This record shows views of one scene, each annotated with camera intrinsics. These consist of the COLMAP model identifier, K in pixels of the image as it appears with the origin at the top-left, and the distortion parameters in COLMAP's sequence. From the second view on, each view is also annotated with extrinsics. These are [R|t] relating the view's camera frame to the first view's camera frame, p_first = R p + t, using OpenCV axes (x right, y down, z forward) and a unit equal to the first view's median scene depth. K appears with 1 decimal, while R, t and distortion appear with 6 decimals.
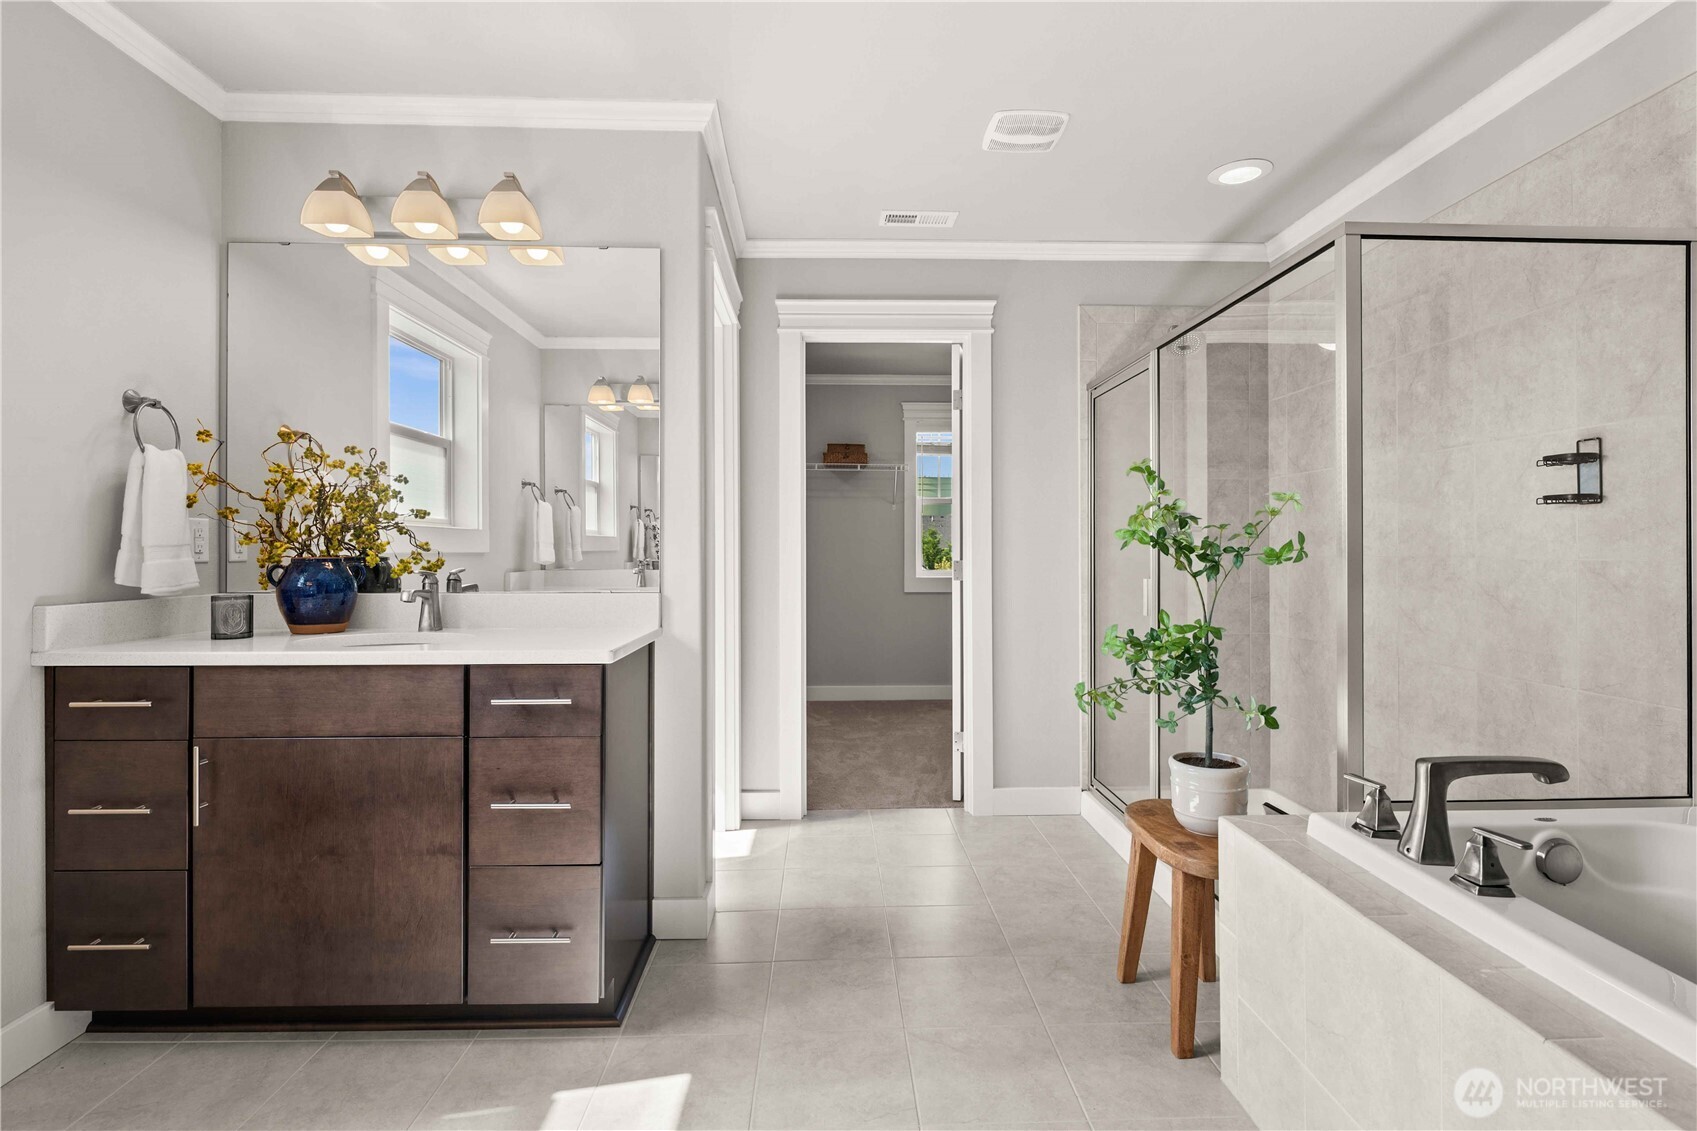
lens RADIAL K [[846.3, 0, 851.8], [0, 846.3, 572.0], [0, 0, 1]] dist [-0.018728, -0.000621]
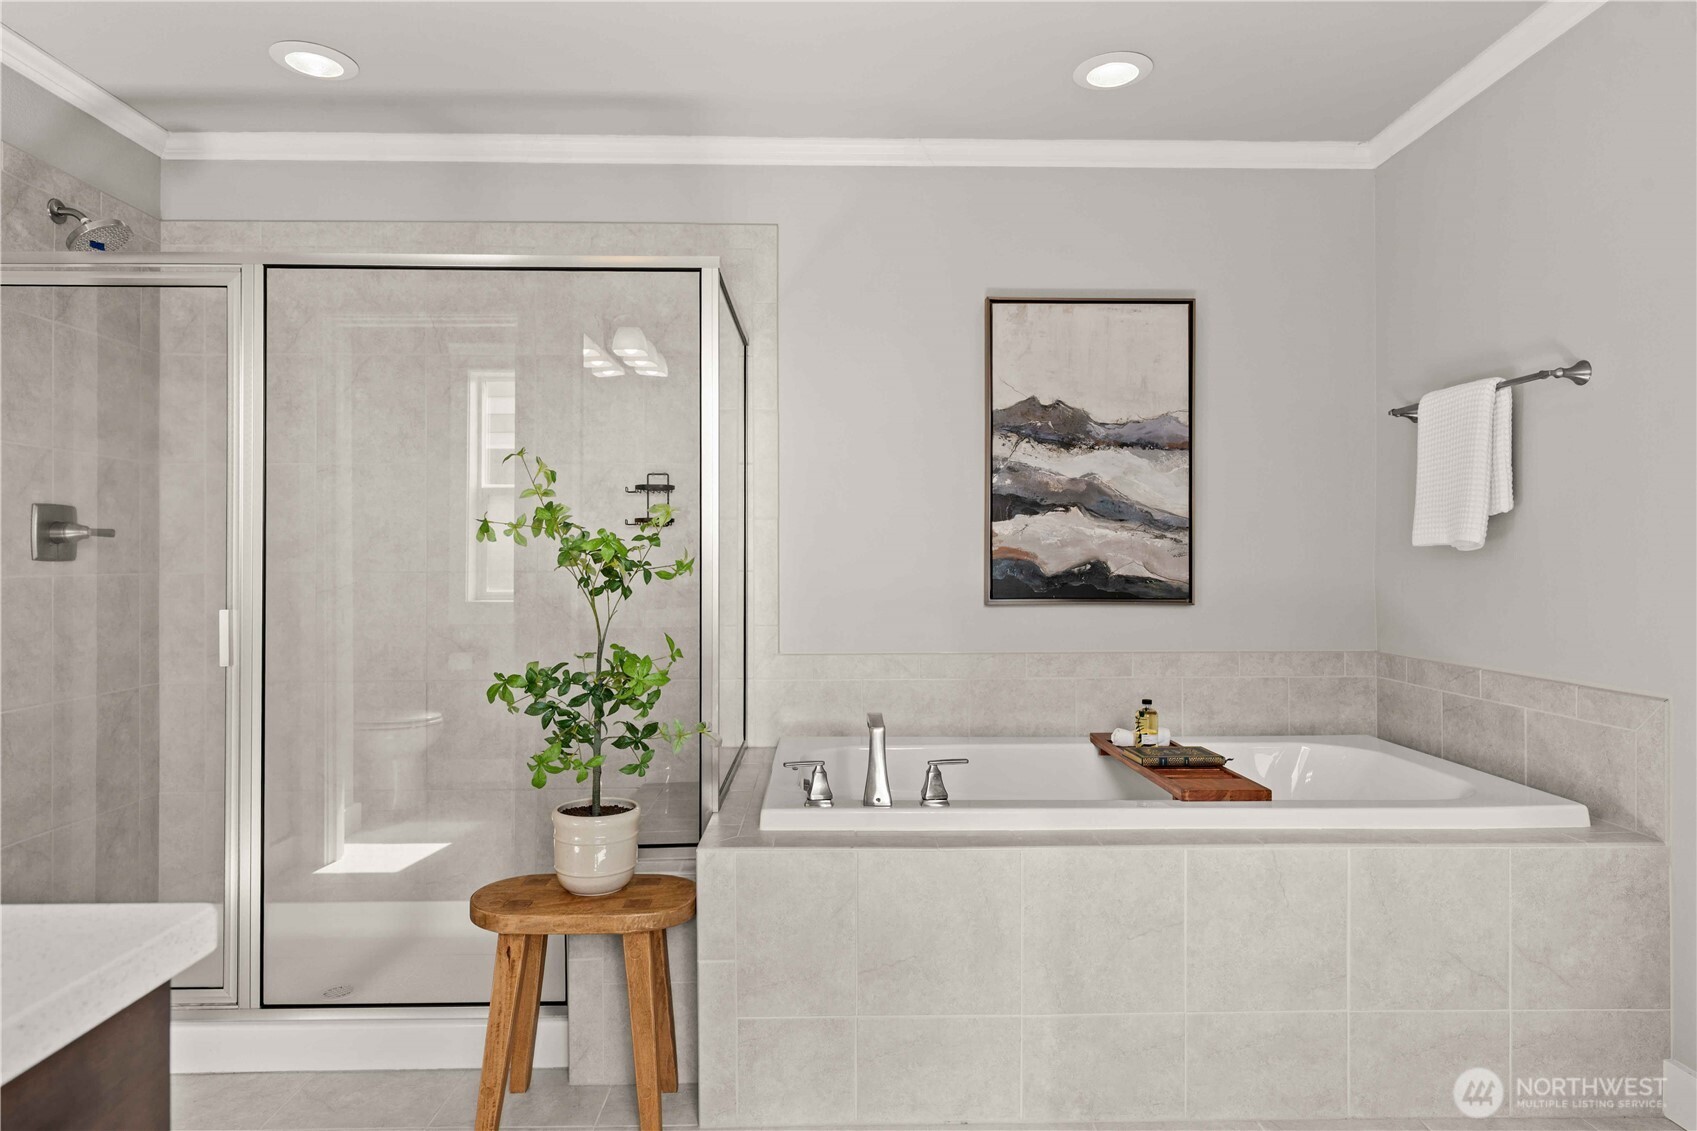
lens RADIAL K [[990.5, 0, 848.5], [0, 990.5, 565.5], [0, 0, 1]] dist [0.022594, 0.000027]
pose [[0.008567, -0.001002, 0.999963, -0.412720], [0.028783, 0.999585, 0.000755, -0.011834], [-0.999549, 0.028775, 0.008592, 0.506767]]
